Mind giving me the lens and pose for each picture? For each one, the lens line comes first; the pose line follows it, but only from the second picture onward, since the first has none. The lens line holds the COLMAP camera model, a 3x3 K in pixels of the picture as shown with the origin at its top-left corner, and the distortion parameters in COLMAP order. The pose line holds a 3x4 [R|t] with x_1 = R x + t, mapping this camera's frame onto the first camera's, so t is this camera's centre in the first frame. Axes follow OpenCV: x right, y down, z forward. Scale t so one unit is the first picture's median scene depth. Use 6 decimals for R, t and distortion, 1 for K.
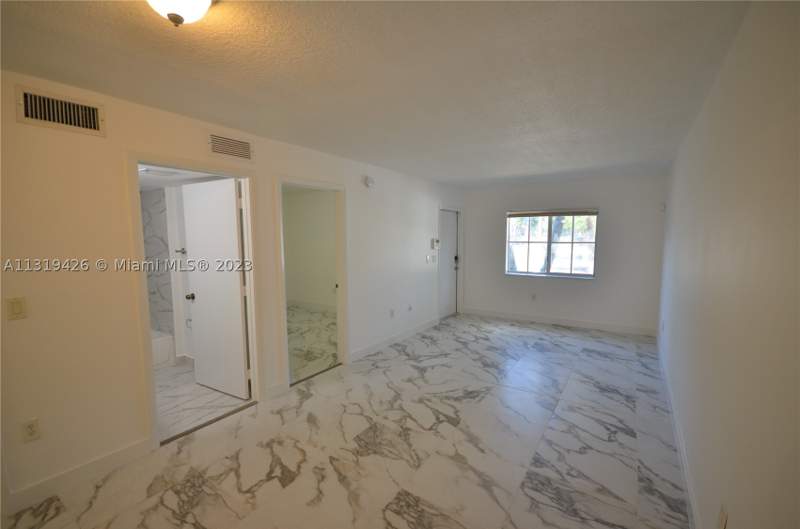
lens RADIAL K [[360.6, 0, 400.3], [0, 360.6, 267.3], [0, 0, 1]] dist [-0.001443, 0.000157]
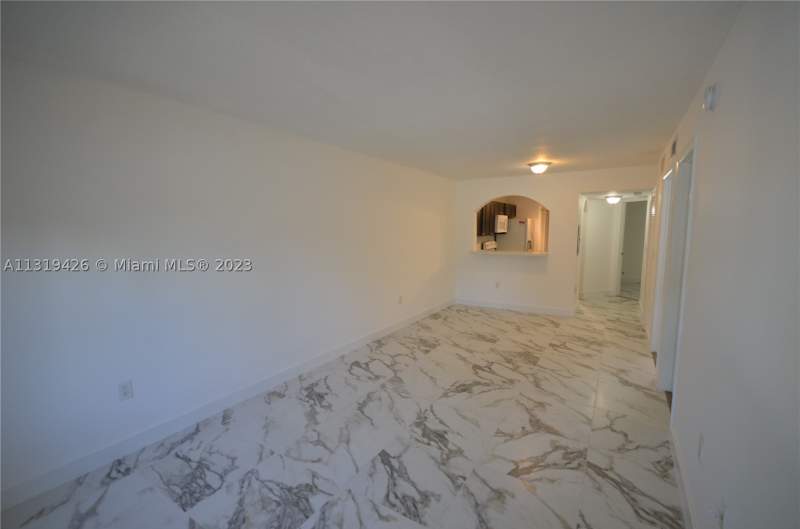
lens RADIAL K [[360.6, 0, 399.0], [0, 360.6, 266.9], [0, 0, 1]] dist [-0.001443, 0.000157]
pose [[-0.999600, 0.018544, -0.021339, 0.401655], [0.014248, 0.982388, 0.186307, -0.161753], [0.024418, 0.185928, -0.982260, 1.961372]]
